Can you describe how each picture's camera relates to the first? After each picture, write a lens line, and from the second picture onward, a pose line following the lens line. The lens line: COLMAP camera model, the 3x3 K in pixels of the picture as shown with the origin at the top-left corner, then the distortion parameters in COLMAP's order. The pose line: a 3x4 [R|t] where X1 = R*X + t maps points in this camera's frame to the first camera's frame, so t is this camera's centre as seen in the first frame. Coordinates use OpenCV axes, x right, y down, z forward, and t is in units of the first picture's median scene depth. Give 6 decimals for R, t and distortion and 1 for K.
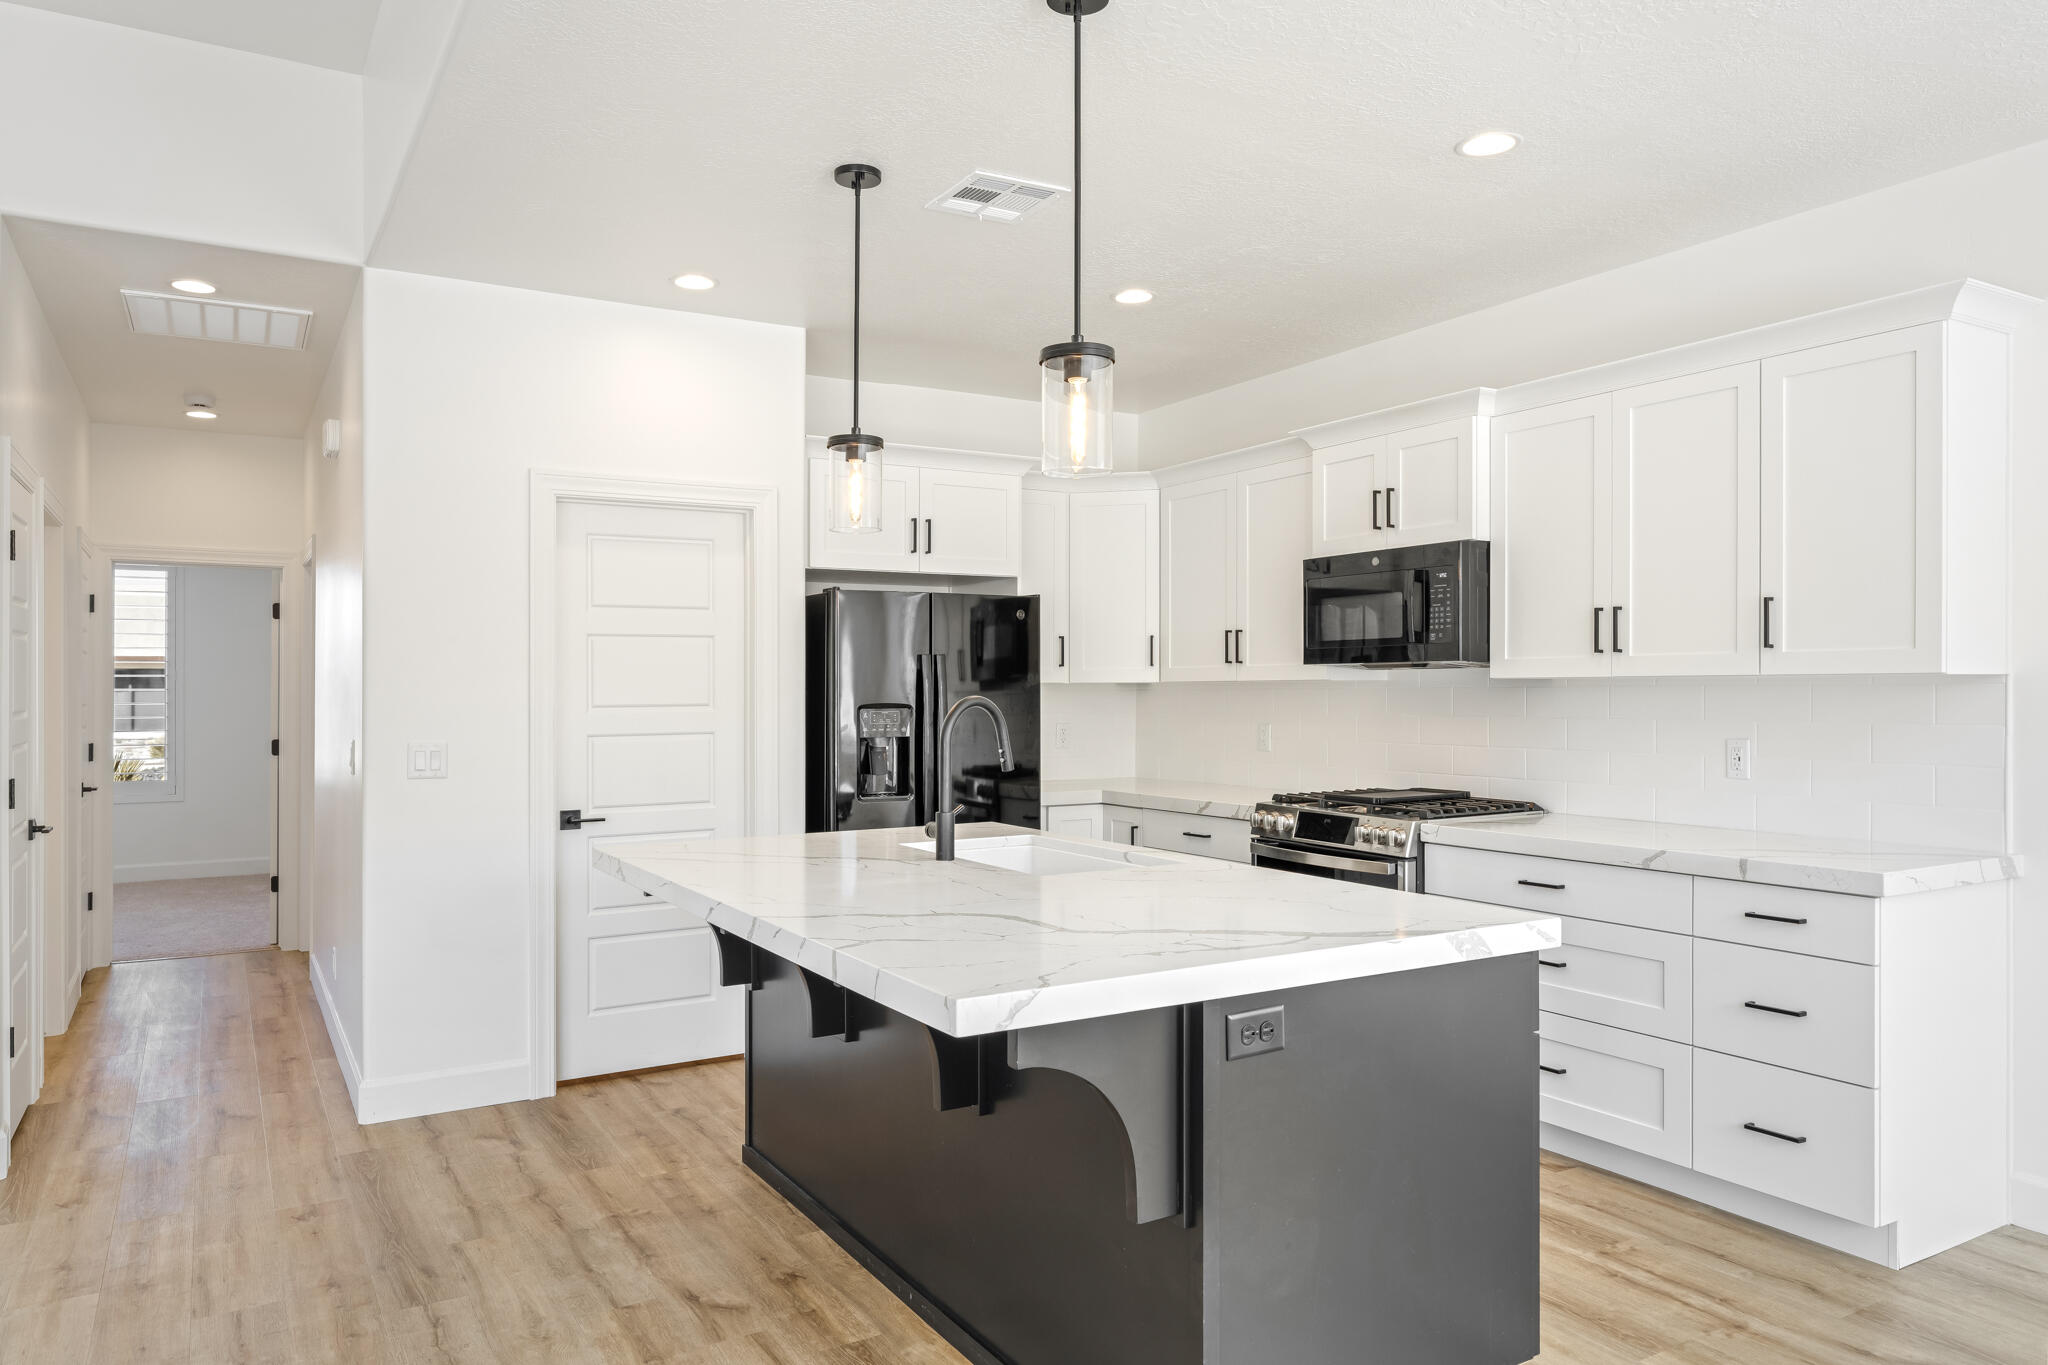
lens RADIAL K [[1362.6, 0, 1028.5], [0, 1362.6, 685.2], [0, 0, 1]] dist [0.010117, -0.004394]
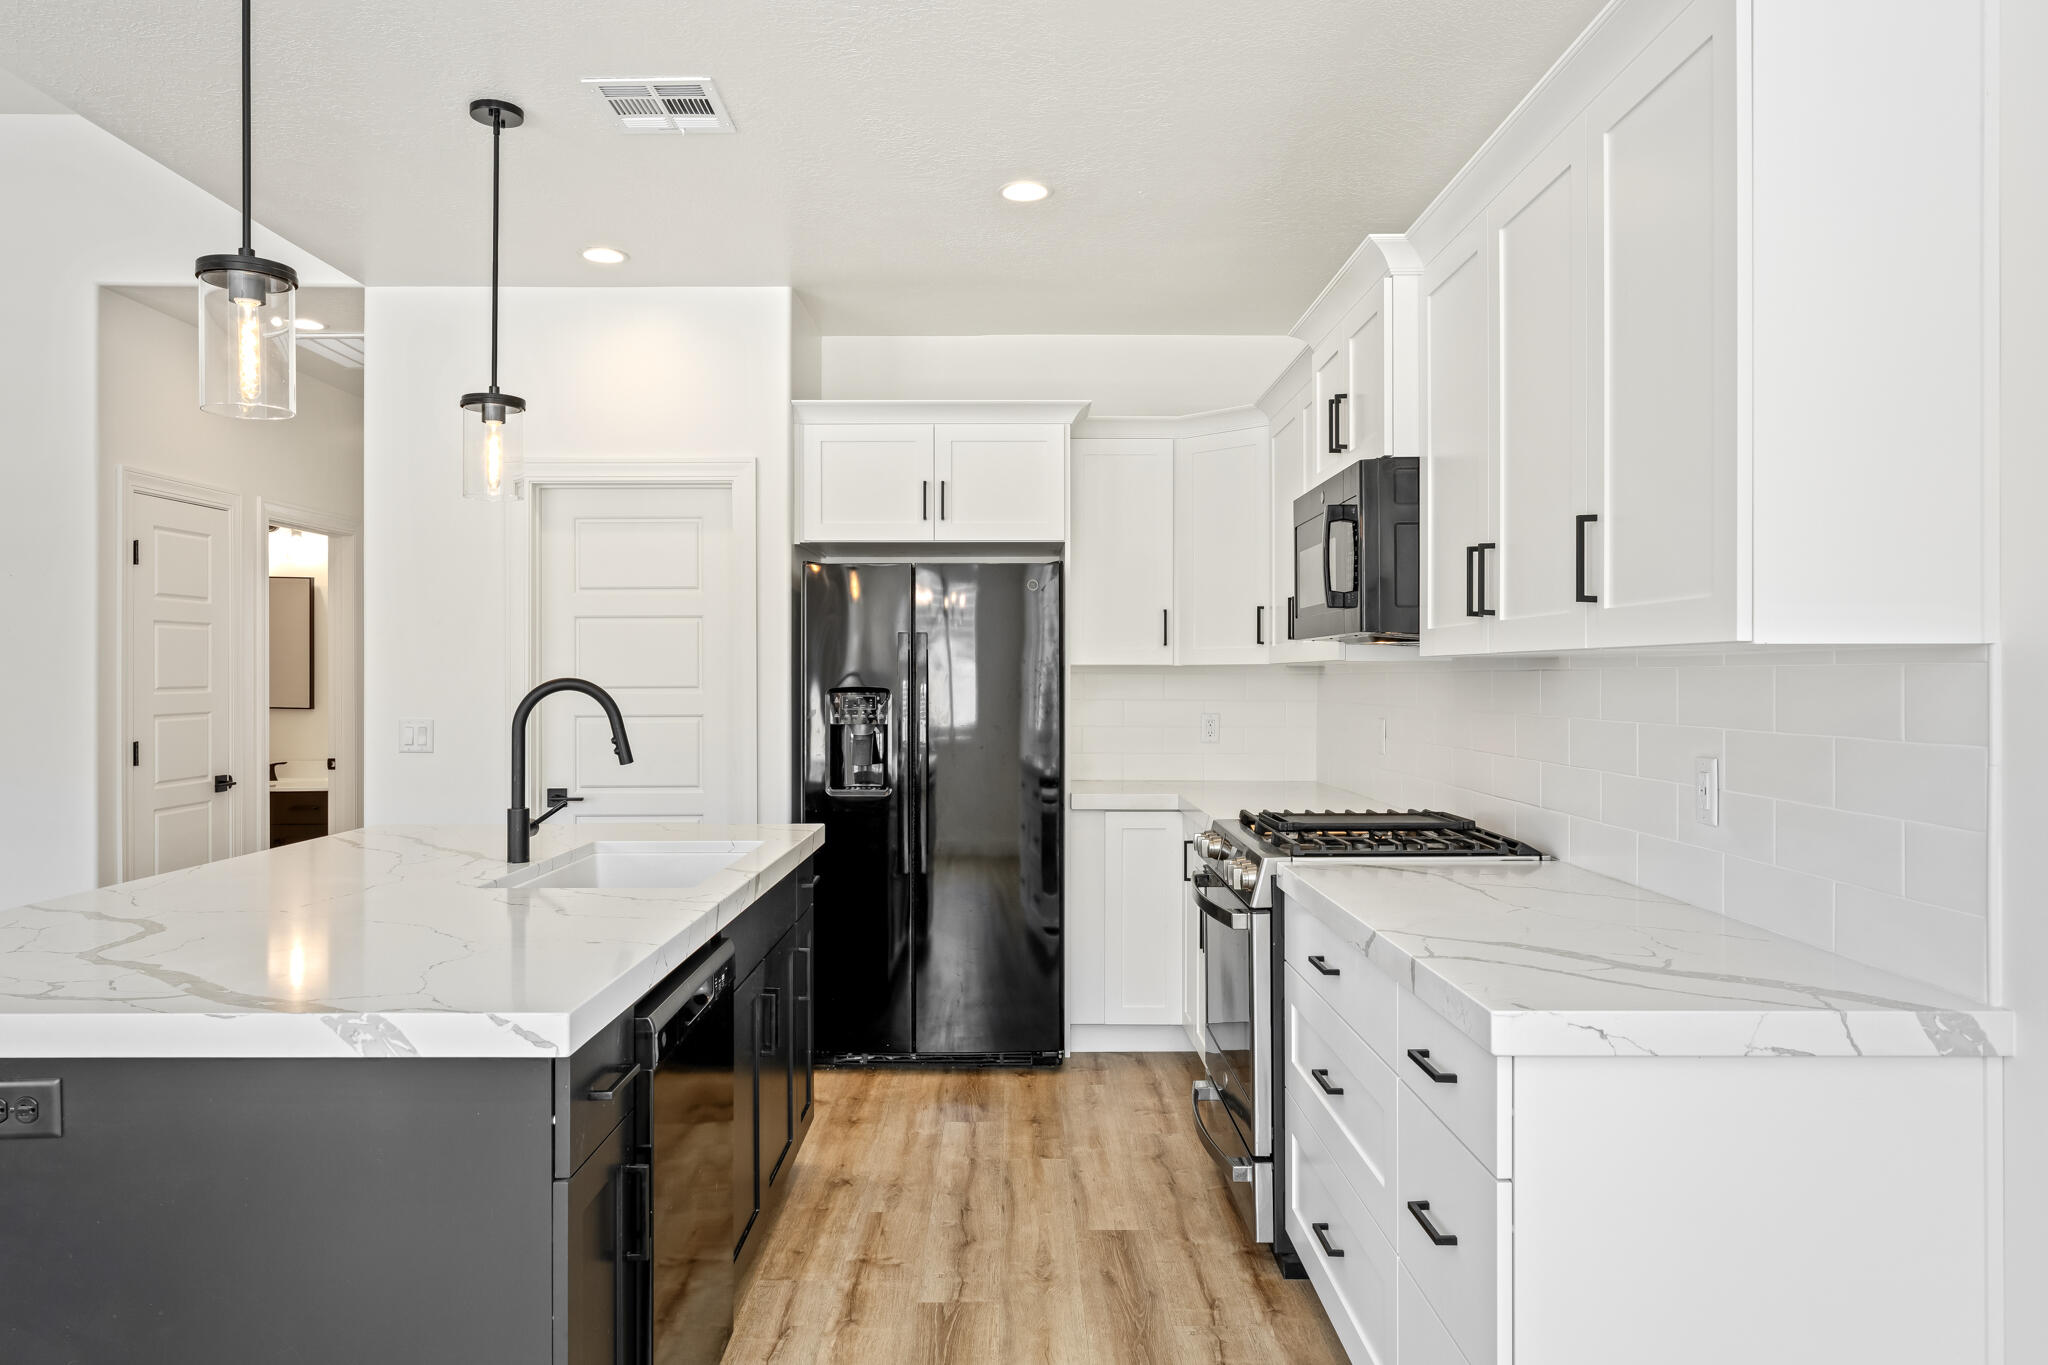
lens RADIAL K [[1375.2, 0, 1023.1], [0, 1375.2, 668.5], [0, 0, 1]] dist [-0.000452, 0.007980]
pose [[0.860304, 0.001418, -0.509780, 0.572781], [-0.002135, 0.999997, -0.000821, 0.001775], [0.509777, 0.001795, 0.860305, 0.334118]]
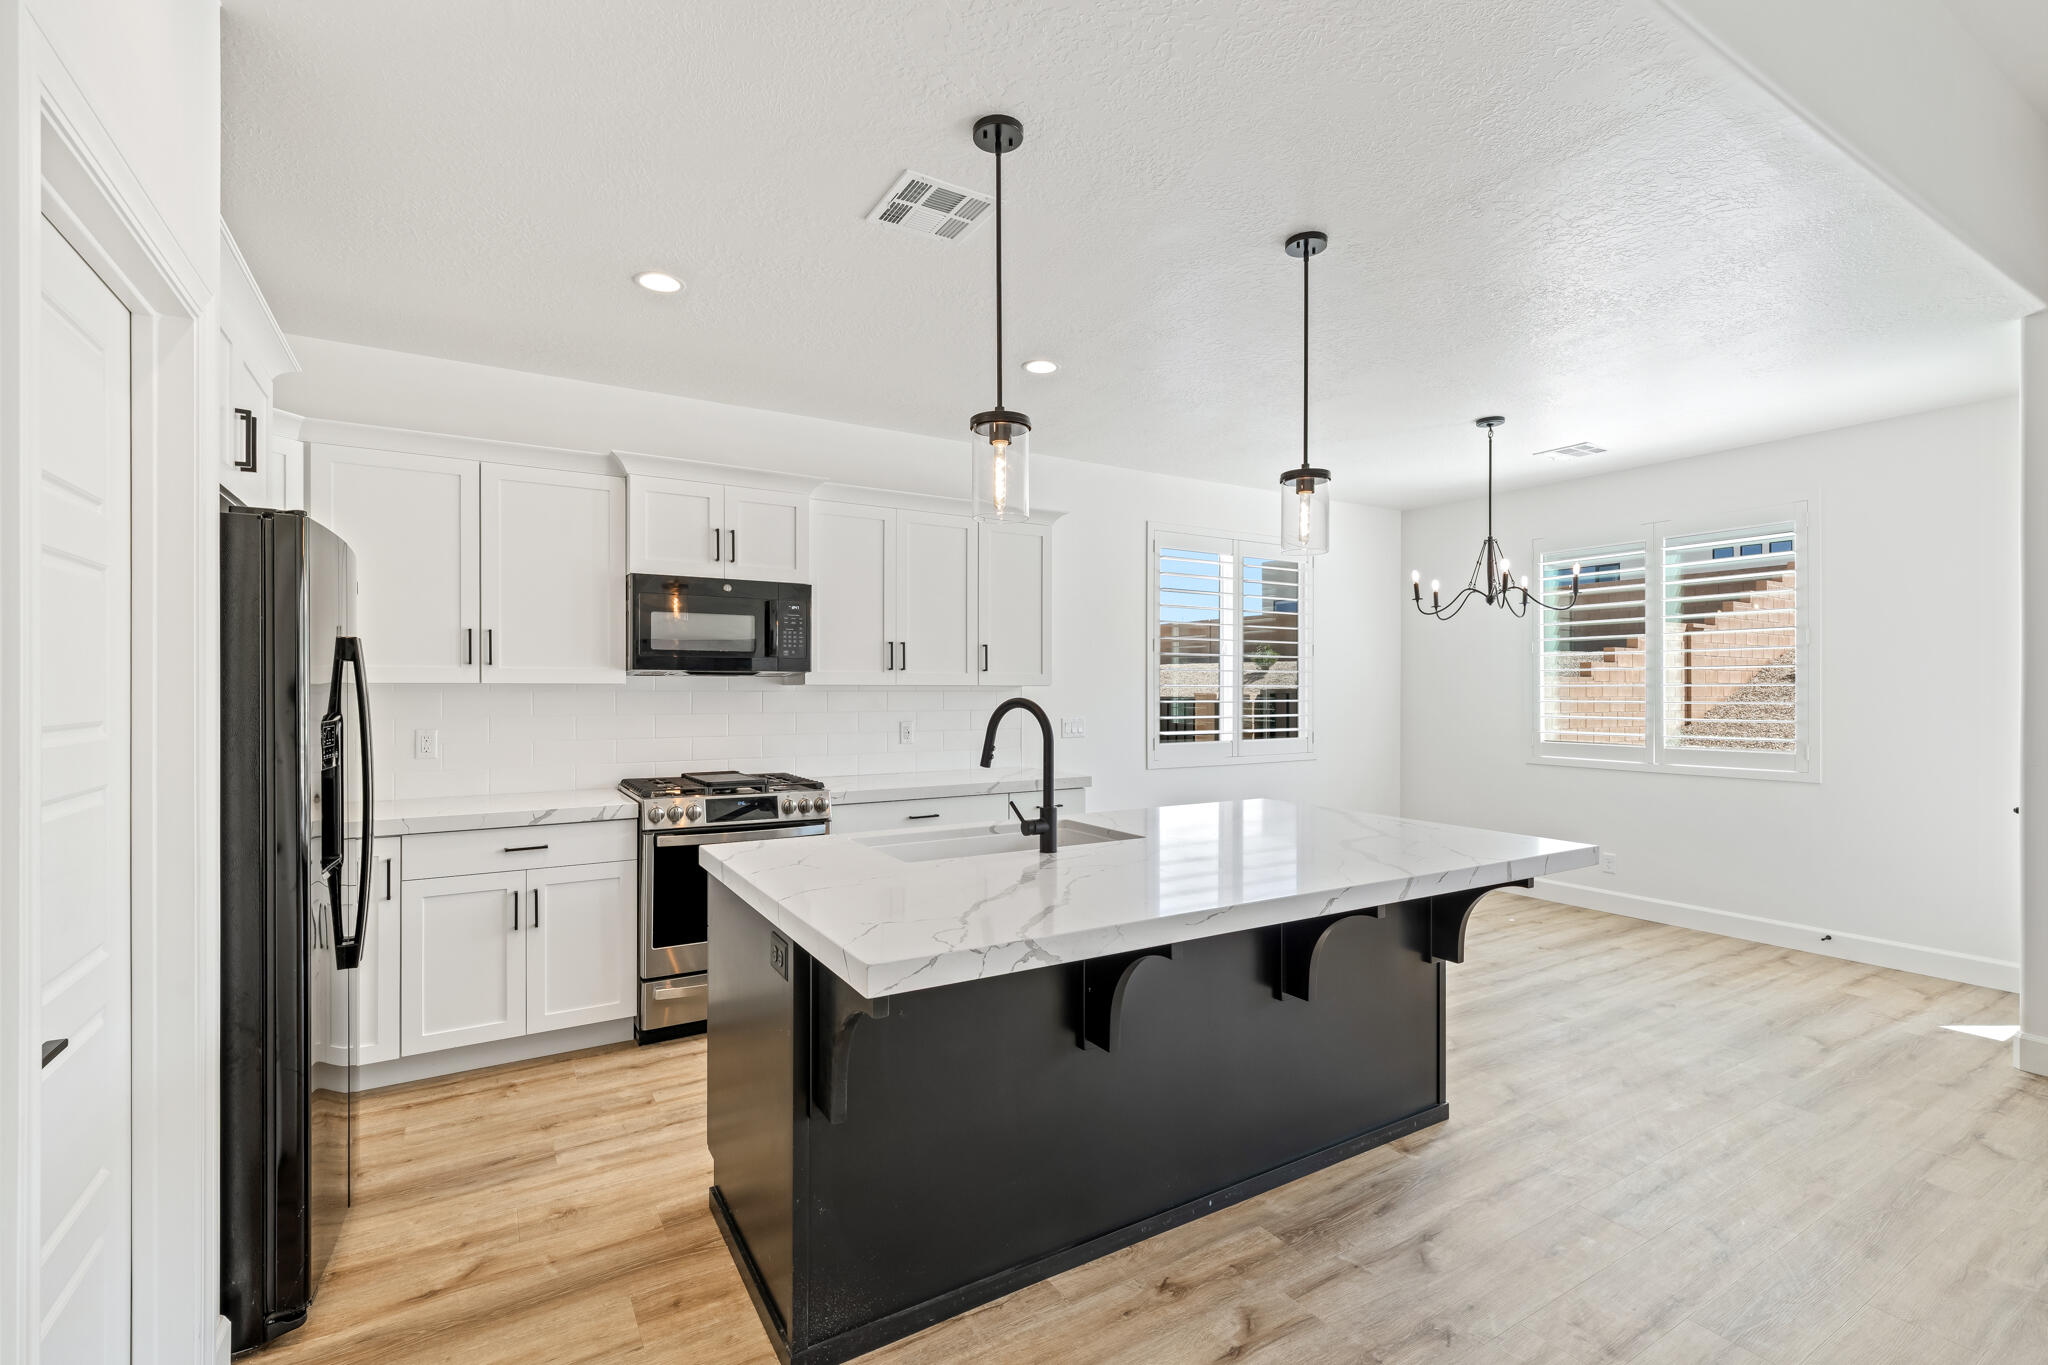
lens RADIAL K [[900.2, 0, 1016.6], [0, 900.2, 690.7], [0, 0, 1]] dist [0.003174, -0.000120]
pose [[-0.001711, 0.003060, 0.999994, -0.644509], [-0.004058, 0.999987, -0.003067, 0.003496], [-0.999990, -0.004063, -0.001699, 0.866656]]
